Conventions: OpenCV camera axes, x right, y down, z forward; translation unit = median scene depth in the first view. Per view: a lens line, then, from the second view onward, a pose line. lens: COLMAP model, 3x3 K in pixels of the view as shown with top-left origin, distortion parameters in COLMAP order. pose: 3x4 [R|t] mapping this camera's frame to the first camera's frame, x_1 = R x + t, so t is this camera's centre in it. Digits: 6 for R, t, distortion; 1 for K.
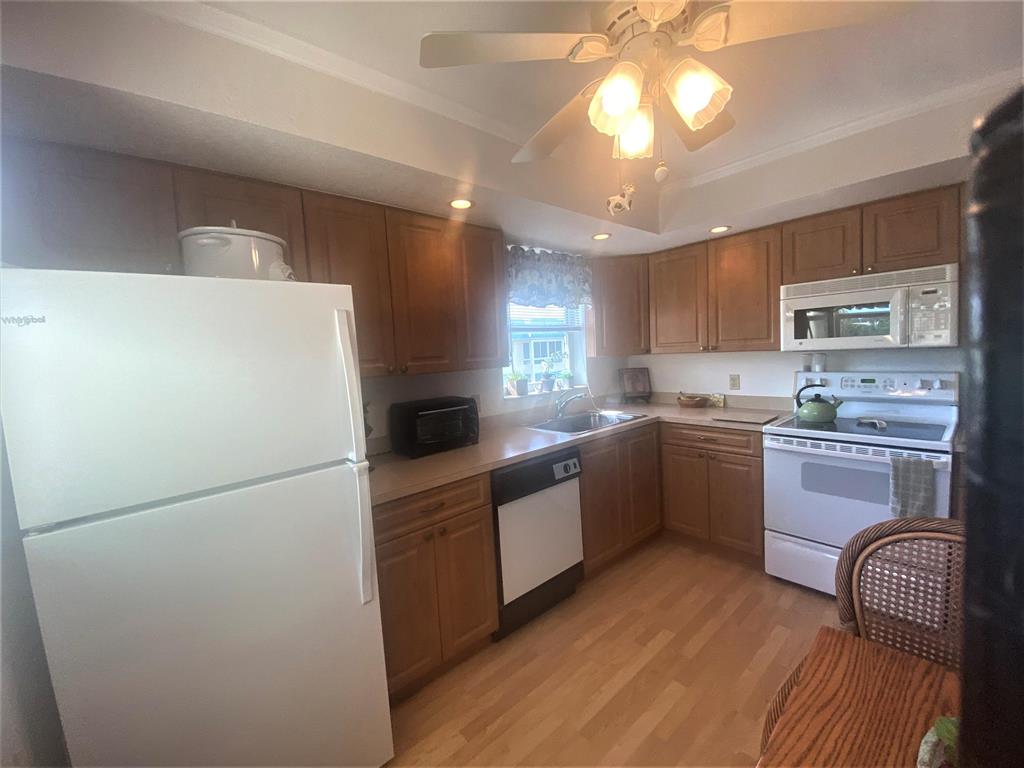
lens RADIAL K [[408.4, 0, 512.0], [0, 408.4, 384.0], [0, 0, 1]] dist [0.001567, -0.011413]
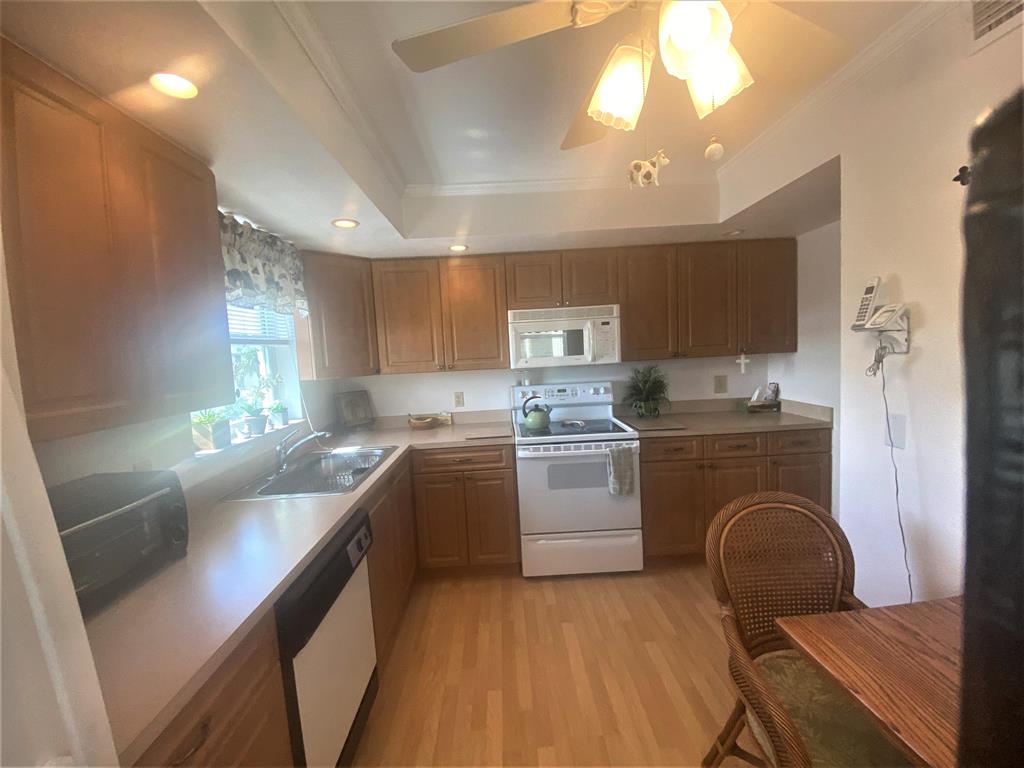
lens RADIAL K [[407.5, 0, 512.0], [0, 407.5, 384.0], [0, 0, 1]] dist [0.045876, -0.000104]
pose [[0.642336, -0.045579, 0.765067, -0.194786], [0.080410, 0.996729, -0.008130, -0.030456], [-0.762194, 0.066741, 0.643899, 0.291314]]
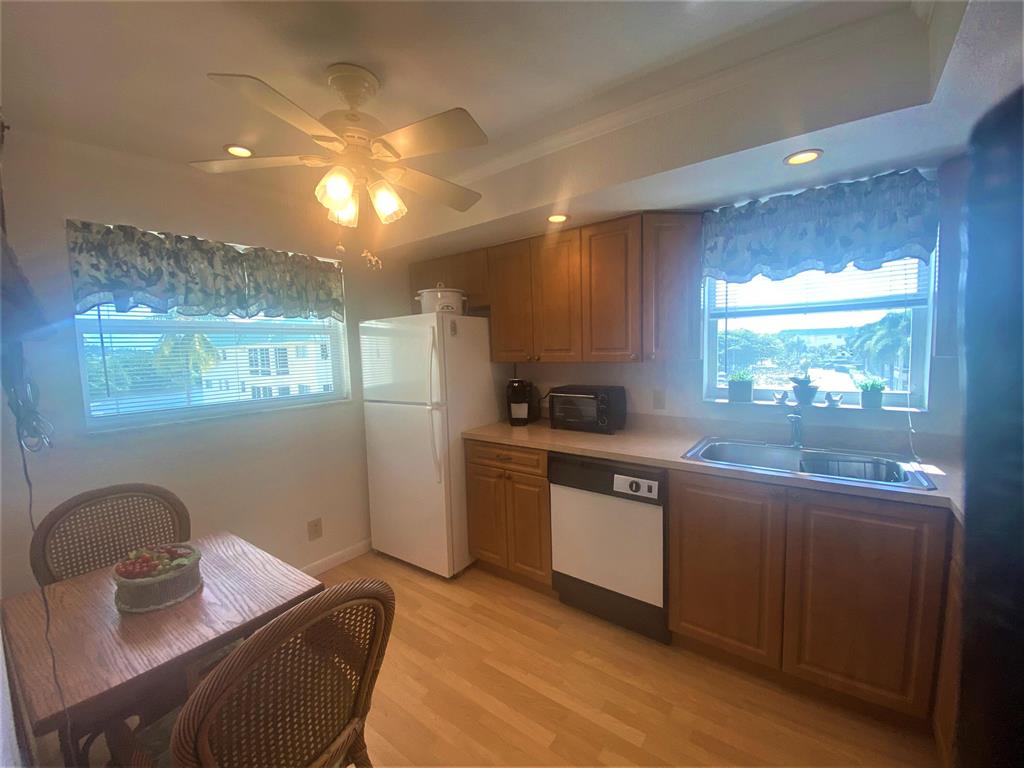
lens RADIAL K [[408.4, 0, 512.0], [0, 408.4, 384.0], [0, 0, 1]] dist [0.001567, -0.011413]
pose [[0.197756, 0.139180, -0.970320, 0.769267], [-0.053748, 0.989919, 0.131037, -0.092003], [0.978777, 0.026240, 0.203243, 0.488412]]
